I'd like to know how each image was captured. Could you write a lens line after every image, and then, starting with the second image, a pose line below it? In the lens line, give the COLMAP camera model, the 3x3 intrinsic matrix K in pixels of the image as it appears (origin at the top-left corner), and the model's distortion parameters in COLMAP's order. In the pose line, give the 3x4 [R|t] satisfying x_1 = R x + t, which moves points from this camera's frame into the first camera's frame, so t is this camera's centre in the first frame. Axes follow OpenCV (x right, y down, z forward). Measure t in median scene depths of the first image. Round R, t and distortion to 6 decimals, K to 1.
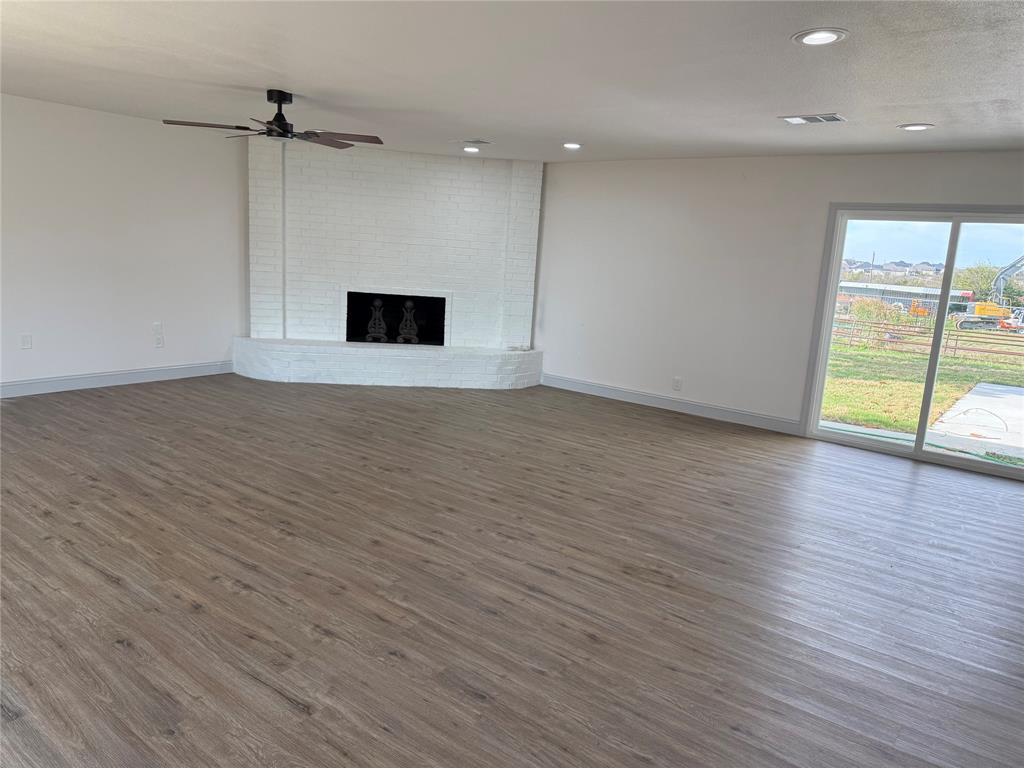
lens RADIAL K [[726.9, 0, 512.0], [0, 726.9, 384.0], [0, 0, 1]] dist [0.151874, -0.219067]
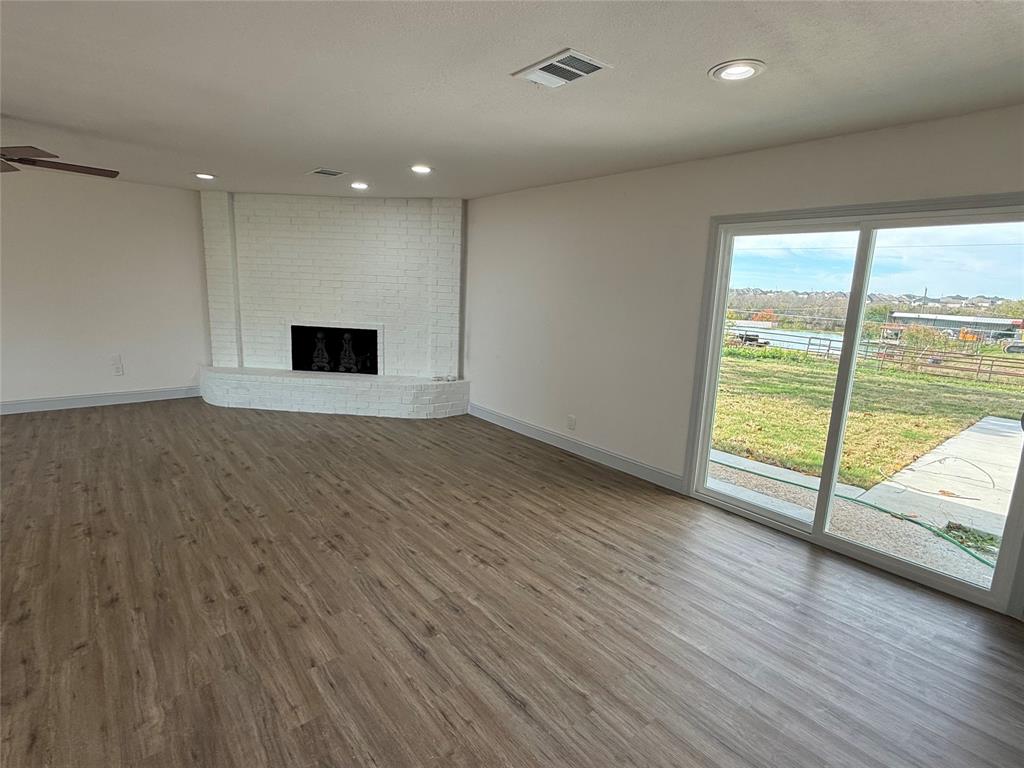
lens RADIAL K [[518.2, 0, 510.1], [0, 518.2, 379.1], [0, 0, 1]] dist [0.002524, 0.000290]
pose [[0.972578, 0.017510, -0.231919, 0.280277], [-0.021228, 0.999683, -0.013546, -0.041581], [0.231608, 0.018098, 0.972641, 0.317764]]
